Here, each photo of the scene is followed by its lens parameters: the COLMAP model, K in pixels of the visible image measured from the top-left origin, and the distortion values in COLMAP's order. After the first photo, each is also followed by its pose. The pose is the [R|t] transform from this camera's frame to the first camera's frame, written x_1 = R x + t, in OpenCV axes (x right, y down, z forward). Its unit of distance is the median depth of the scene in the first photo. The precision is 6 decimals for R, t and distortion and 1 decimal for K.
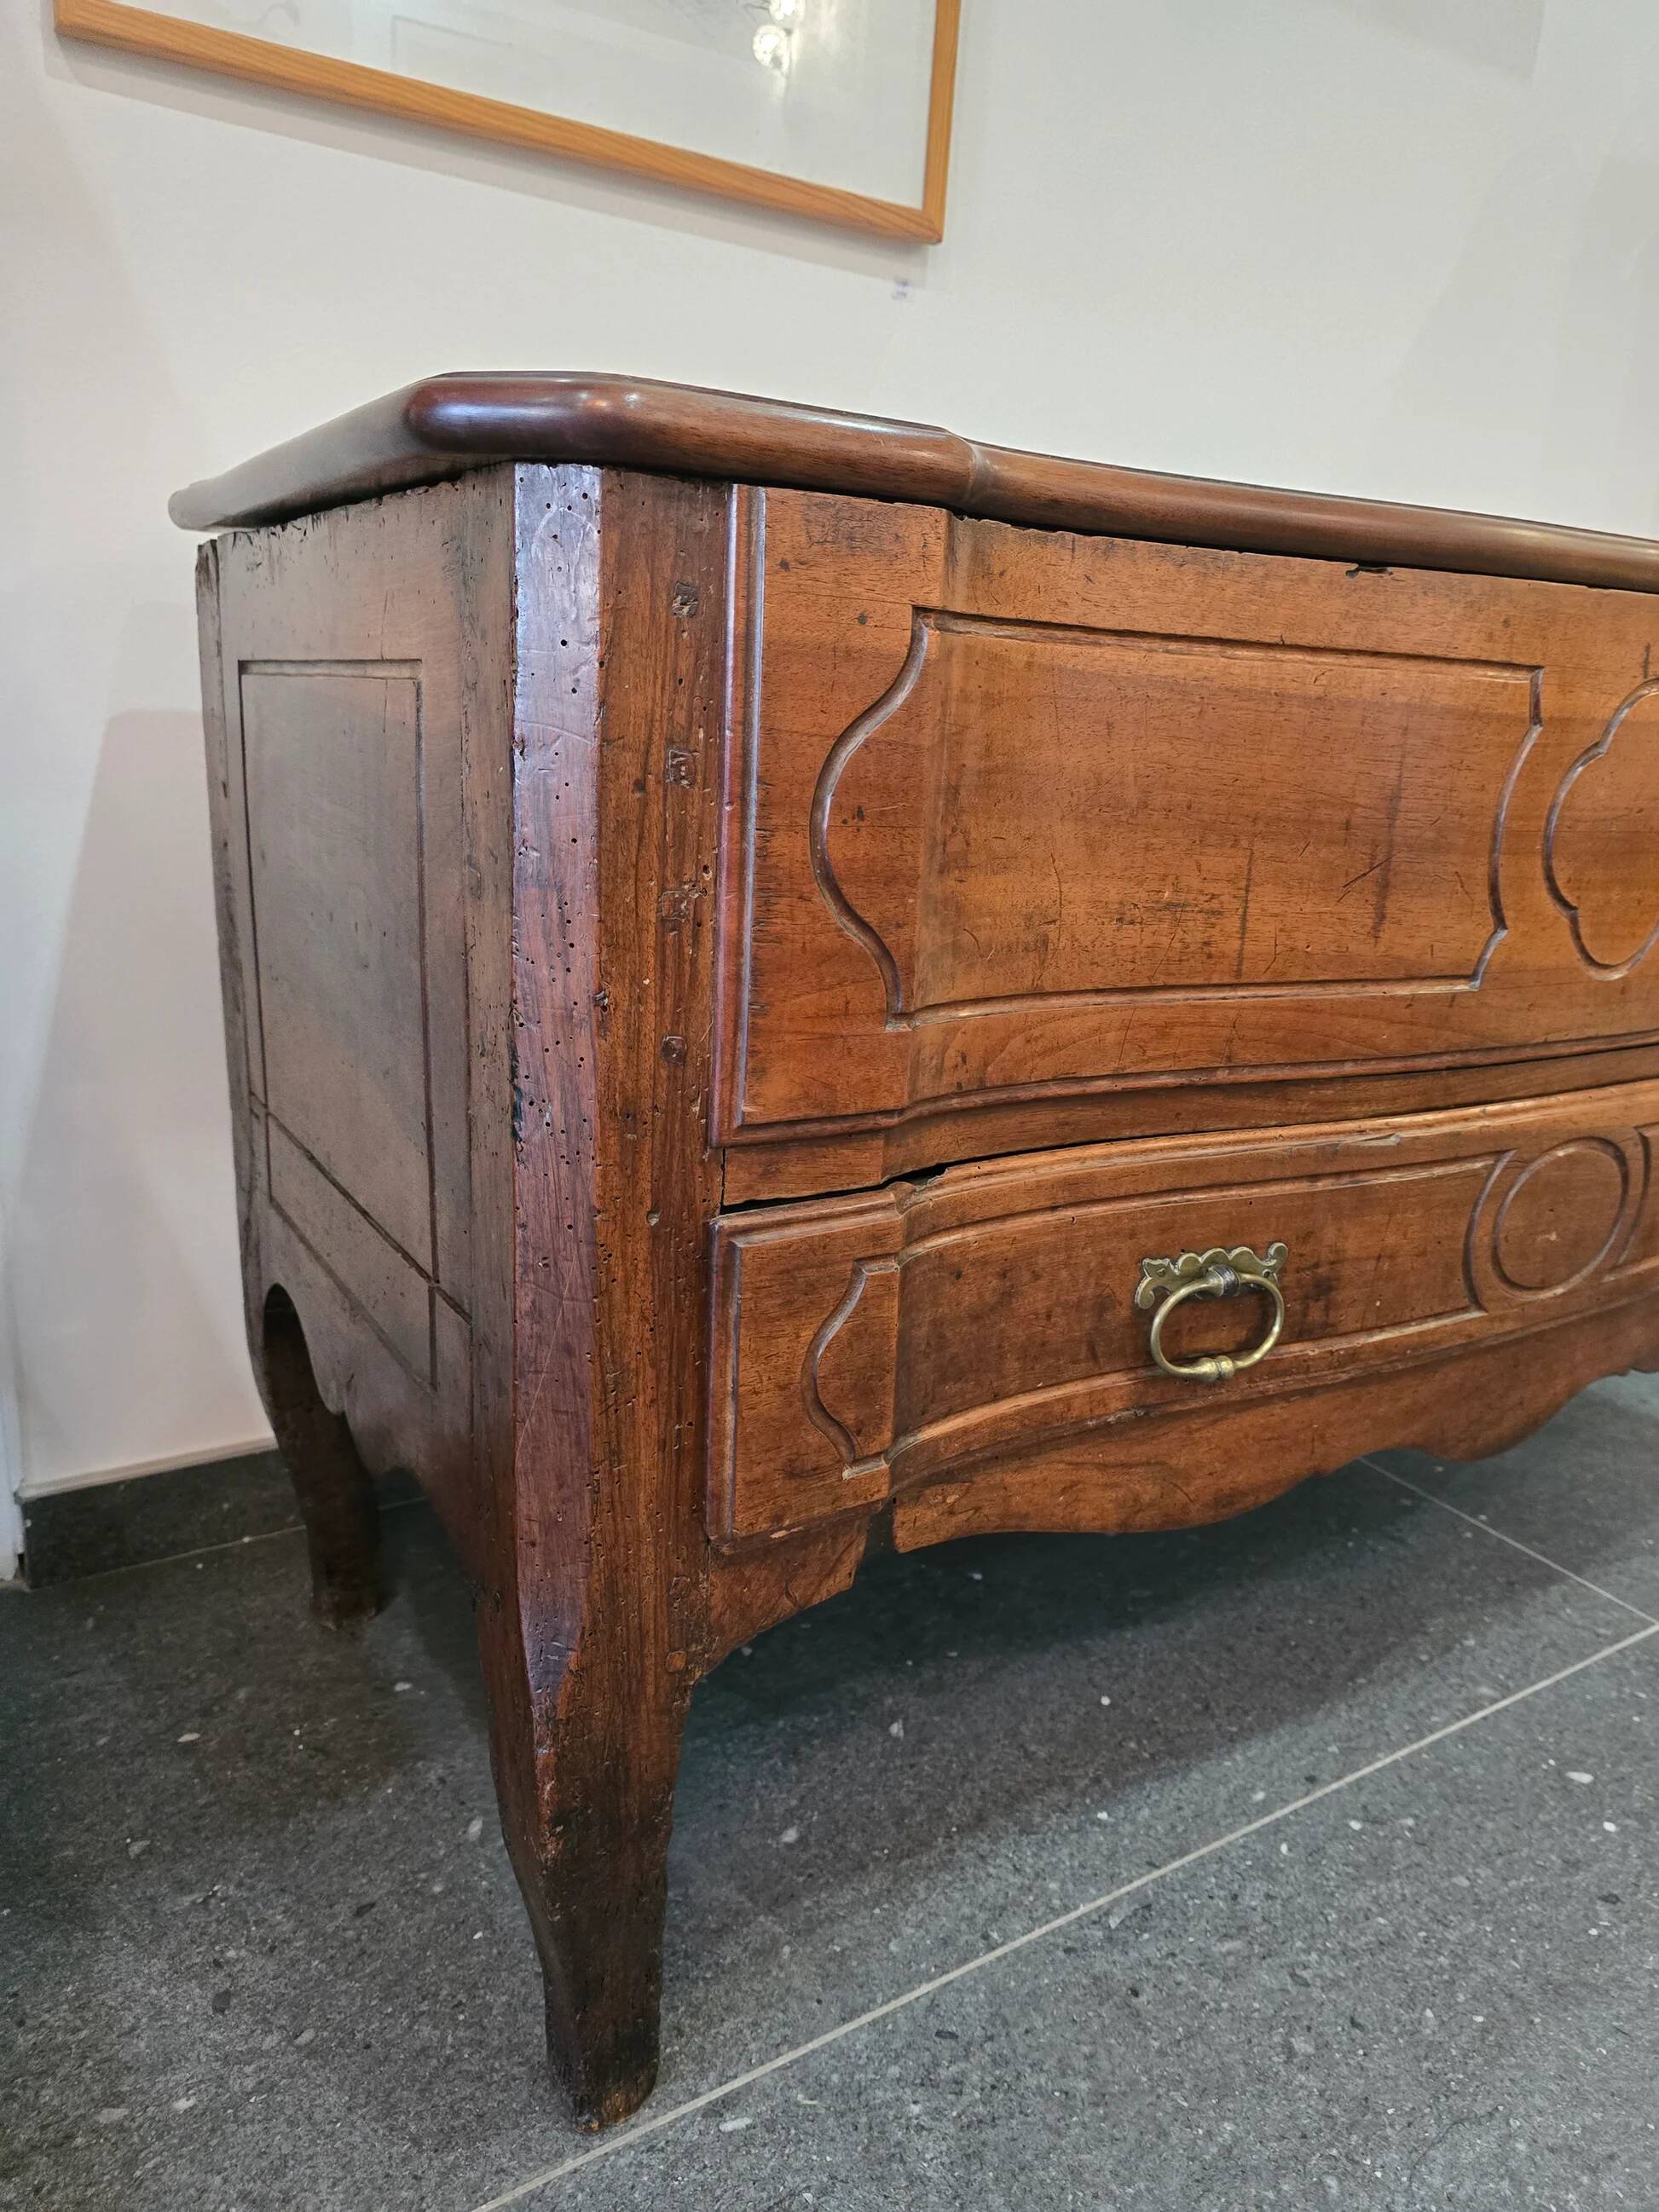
lens RADIAL K [[1494.2, 0, 838.2], [0, 1494.2, 1105.1], [0, 0, 1]] dist [0.051704, -0.054234]
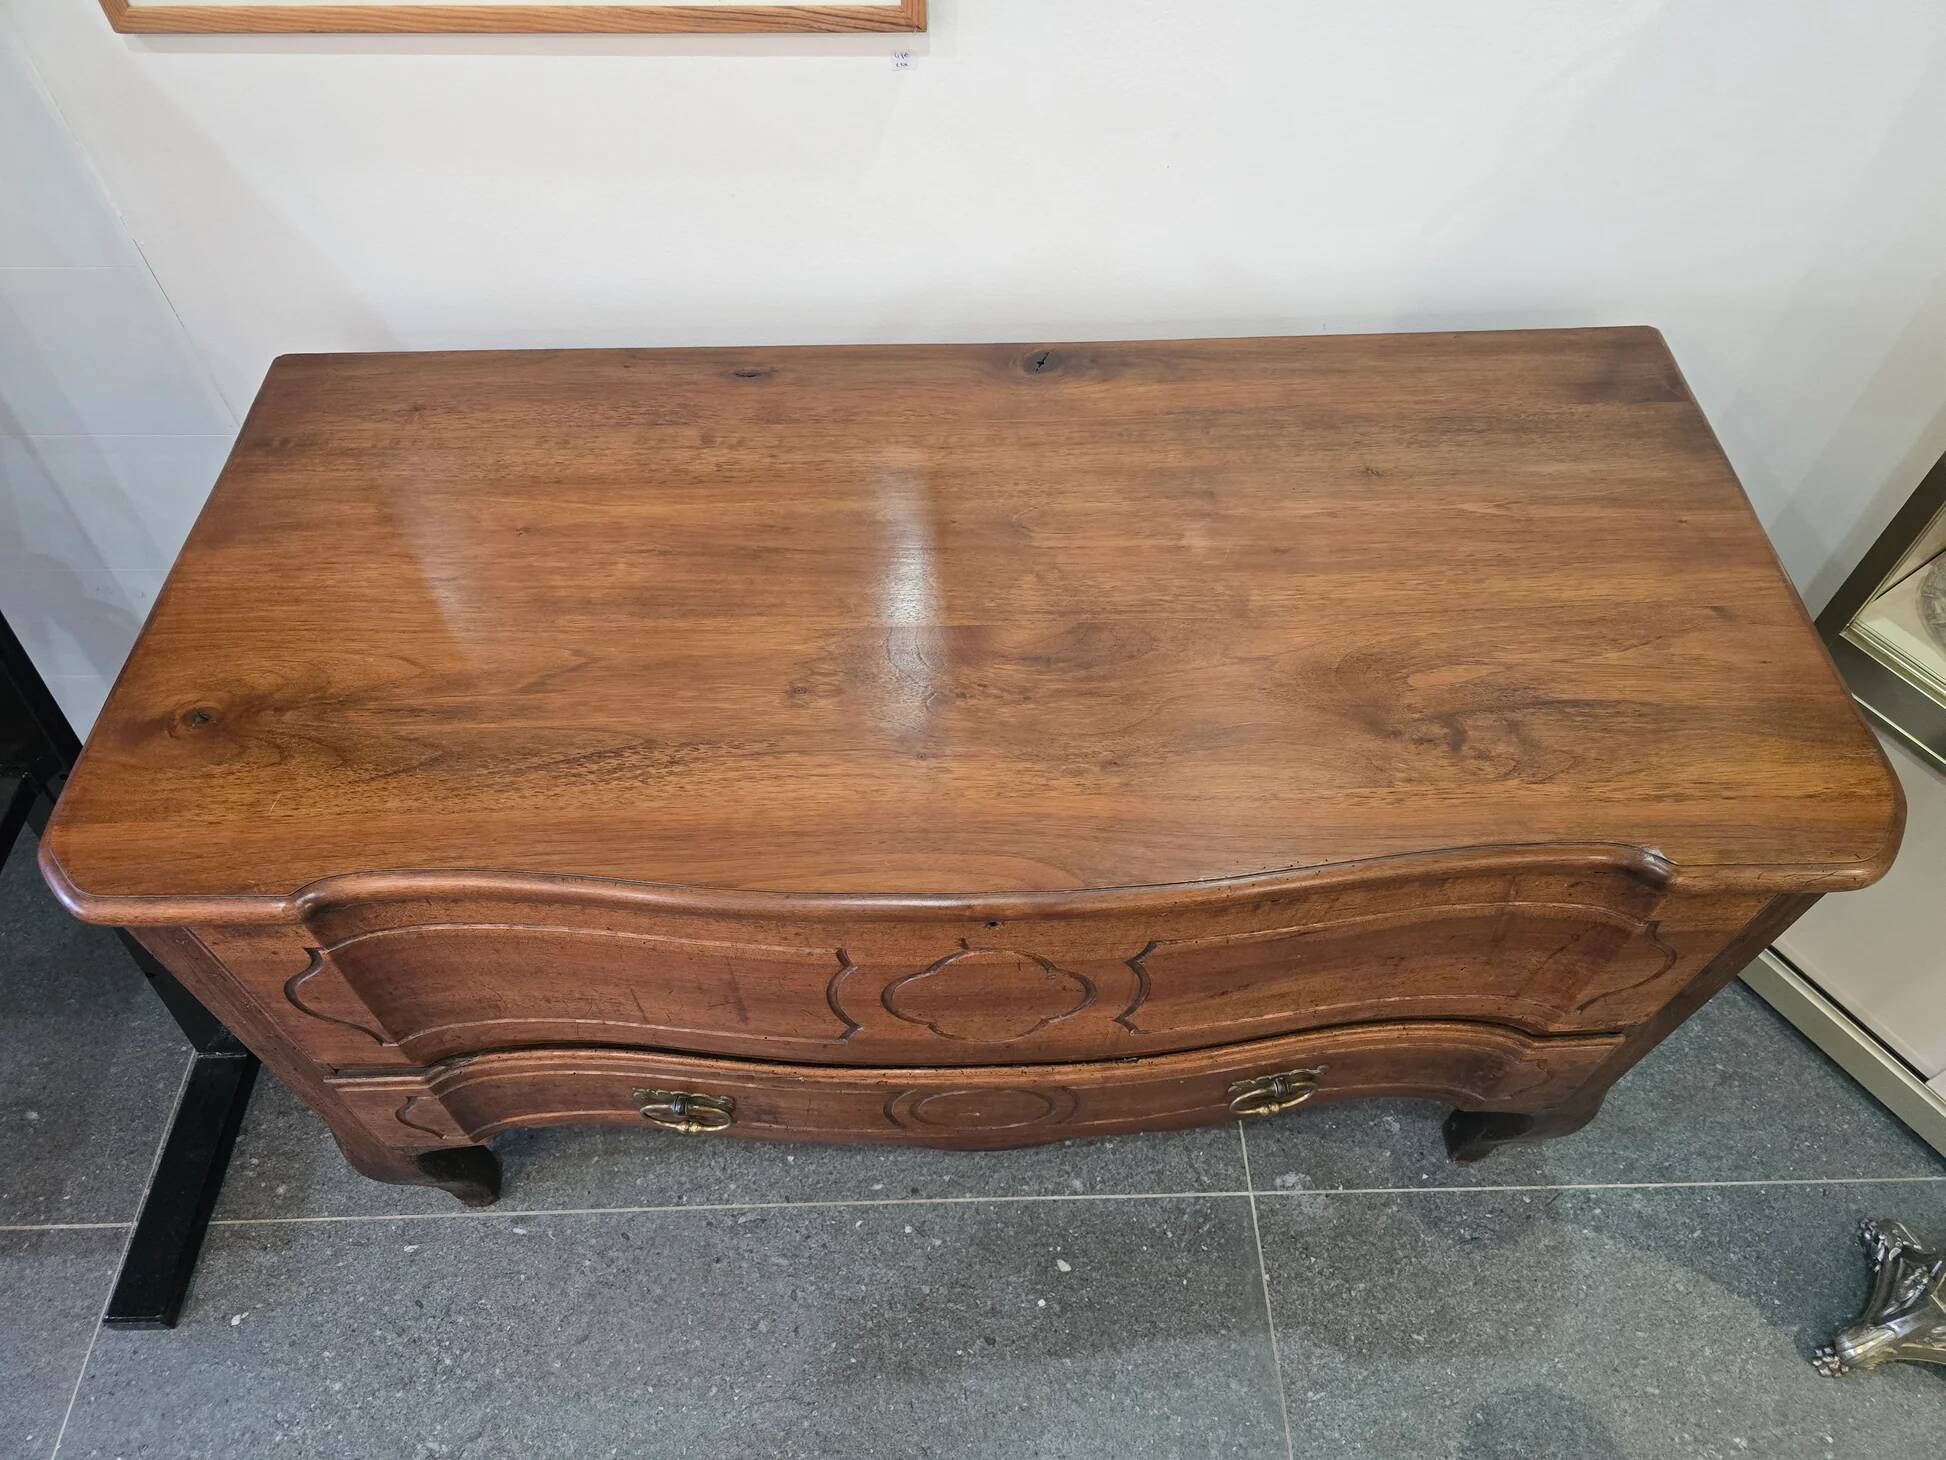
lens RADIAL K [[1293.9, 0, 972.0], [0, 1293.9, 701.1], [0, 0, 1]] dist [0.060060, -0.059422]
pose [[0.861038, 0.371261, -0.347532, 0.928256], [-0.096504, 0.790261, 0.605124, -1.251967], [0.499300, -0.487497, 0.716273, 0.307520]]
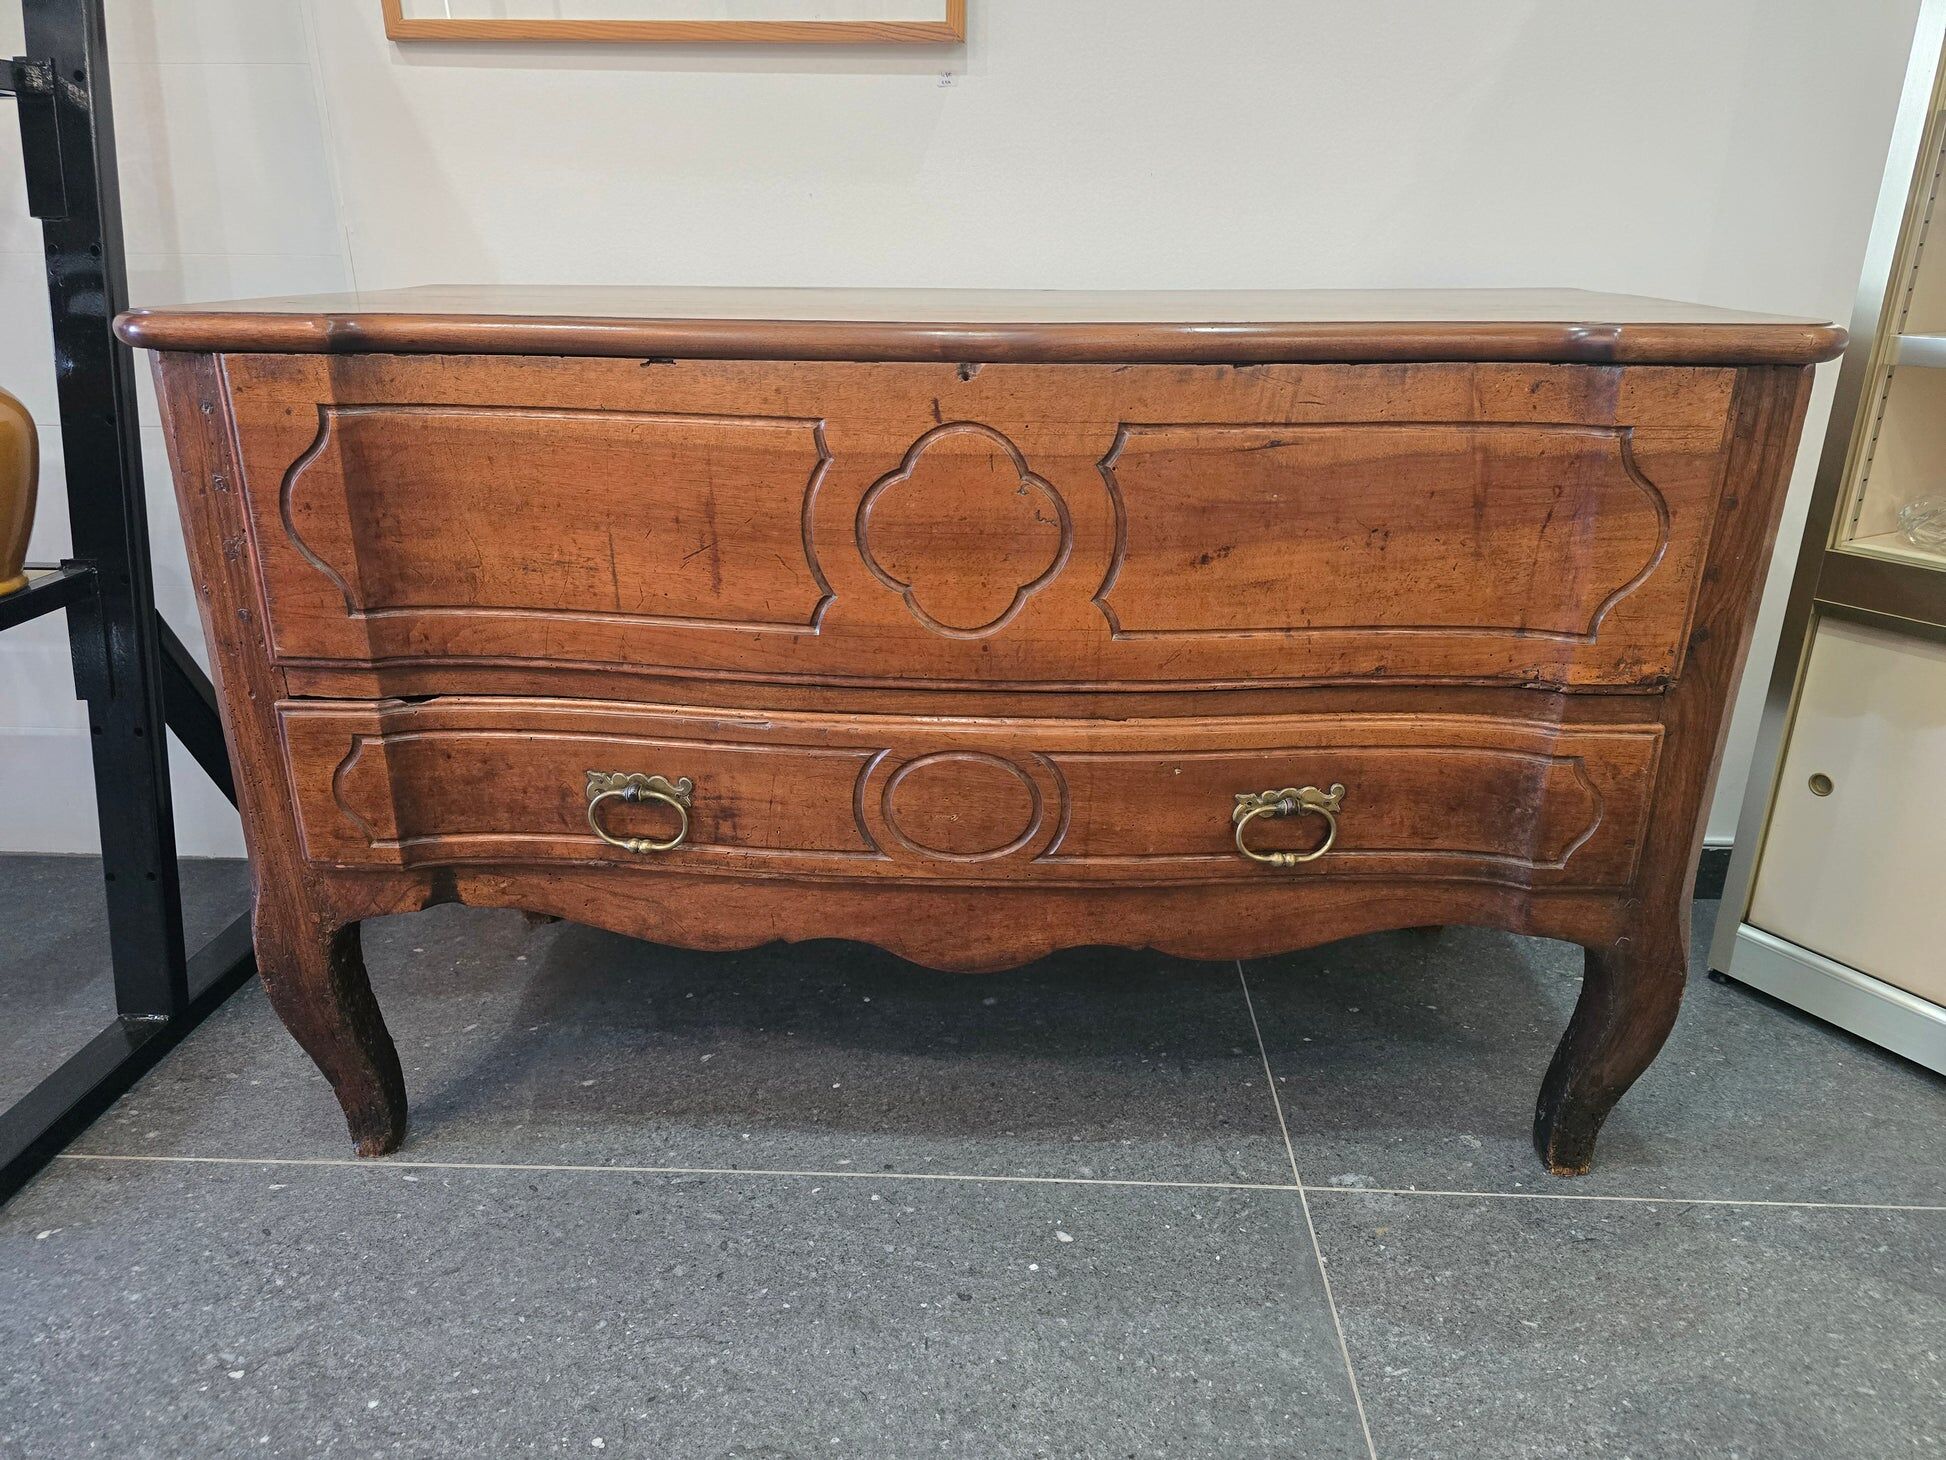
lens RADIAL K [[1293.3, 0, 987.8], [0, 1293.3, 736.9], [0, 0, 1]] dist [0.058027, -0.052507]
pose [[0.827330, 0.152624, -0.540584, 1.359998], [-0.113807, 0.987964, 0.104758, -0.138622], [0.550066, -0.025147, 0.834742, 0.029153]]
